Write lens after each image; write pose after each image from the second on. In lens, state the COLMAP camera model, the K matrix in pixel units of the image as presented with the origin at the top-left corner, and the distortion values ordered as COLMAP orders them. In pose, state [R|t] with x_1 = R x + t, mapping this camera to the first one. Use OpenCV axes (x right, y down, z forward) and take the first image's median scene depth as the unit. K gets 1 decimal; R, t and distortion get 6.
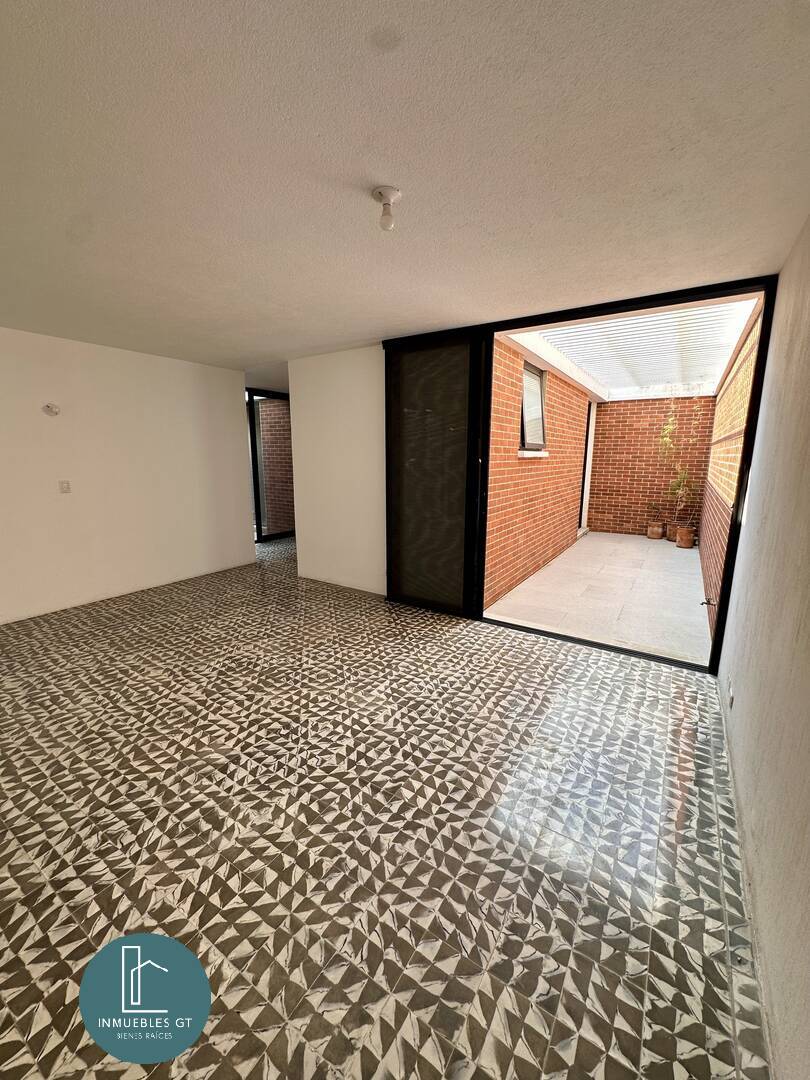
lens RADIAL K [[425.7, 0, 399.5], [0, 425.7, 546.4], [0, 0, 1]] dist [-0.000592, 0.000063]
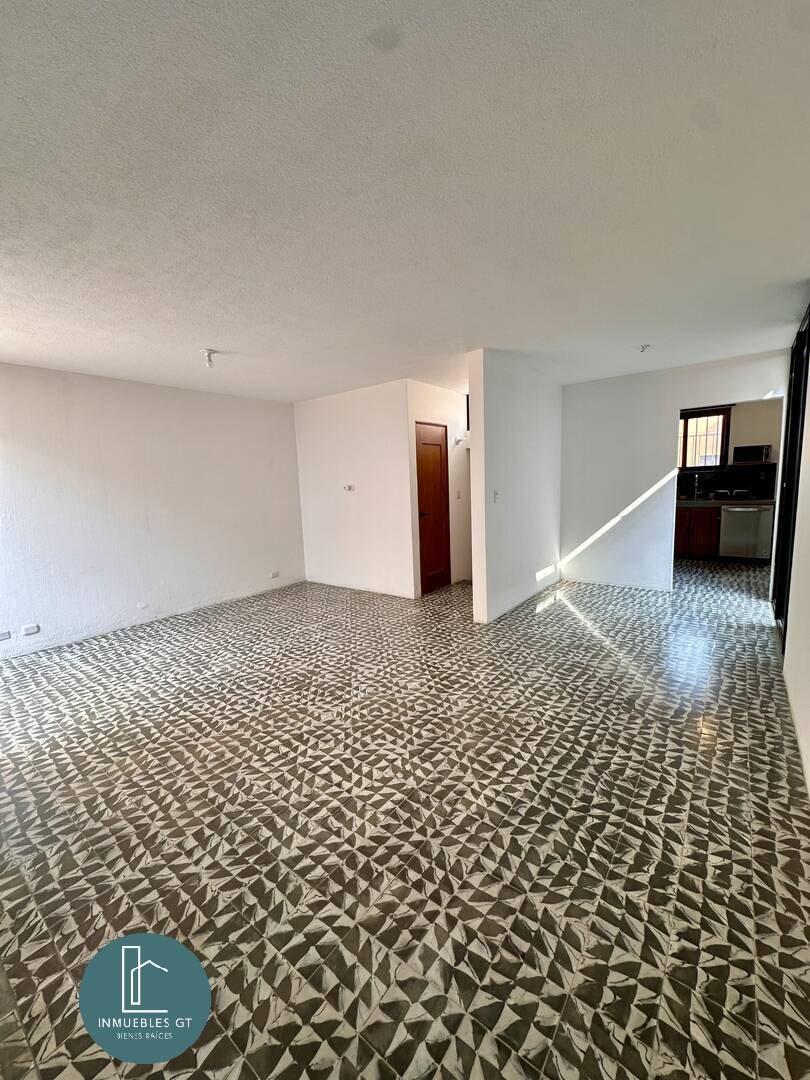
lens RADIAL K [[425.7, 0, 404.9], [0, 425.7, 538.7], [0, 0, 1]] dist [-0.000592, 0.000063]
pose [[-0.996911, 0.029470, 0.072801, -0.670631], [0.052507, 0.939414, 0.338739, -0.382999], [-0.058408, 0.341515, -0.938060, 1.918180]]
